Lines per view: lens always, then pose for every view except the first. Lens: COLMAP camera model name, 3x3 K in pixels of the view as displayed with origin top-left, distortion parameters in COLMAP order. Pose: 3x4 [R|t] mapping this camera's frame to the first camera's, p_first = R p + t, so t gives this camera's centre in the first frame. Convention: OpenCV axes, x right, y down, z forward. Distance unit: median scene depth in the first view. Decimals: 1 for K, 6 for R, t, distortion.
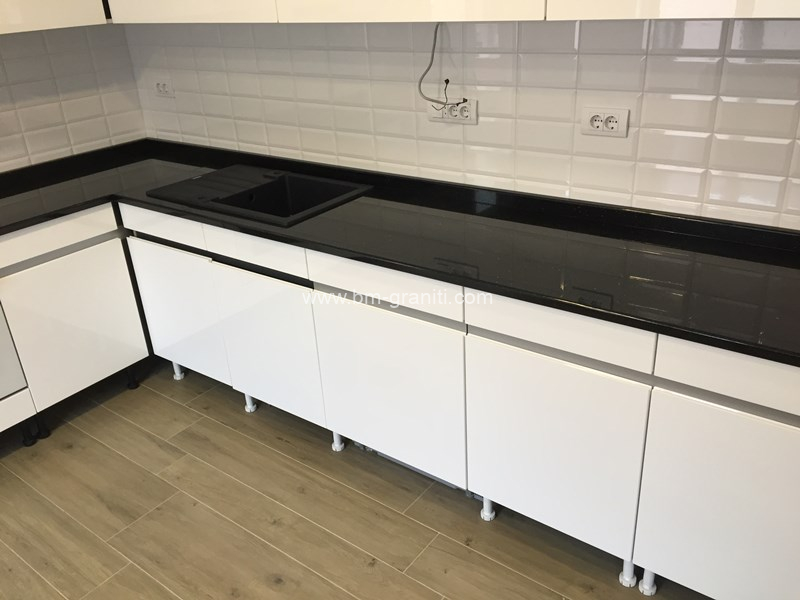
lens RADIAL K [[686.5, 0, 392.4], [0, 686.5, 298.3], [0, 0, 1]] dist [0.083144, -0.094231]
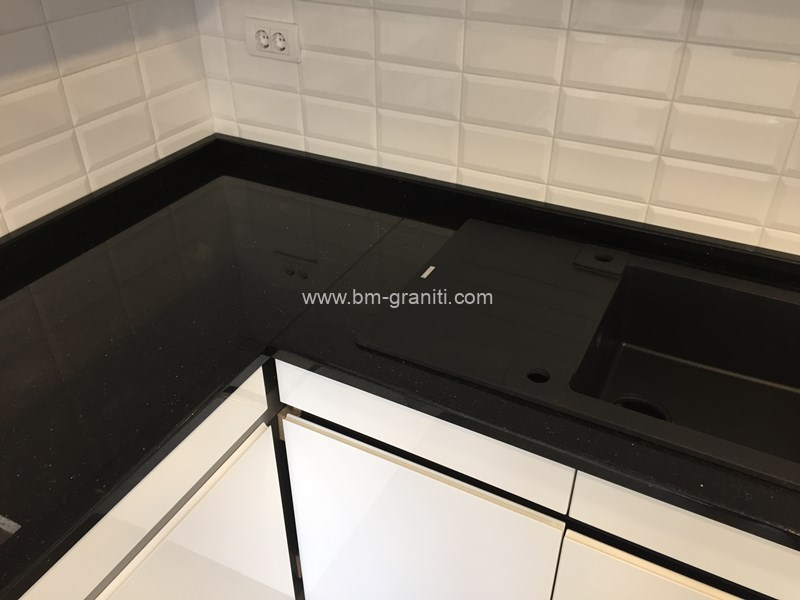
lens RADIAL K [[686.5, 0, 395.6], [0, 686.5, 298.8], [0, 0, 1]] dist [0.083144, -0.094231]
pose [[0.986710, -0.042013, 0.156965, -0.395204], [0.019523, 0.989651, 0.142161, -0.233689], [-0.161313, -0.137207, 0.977319, 0.601793]]
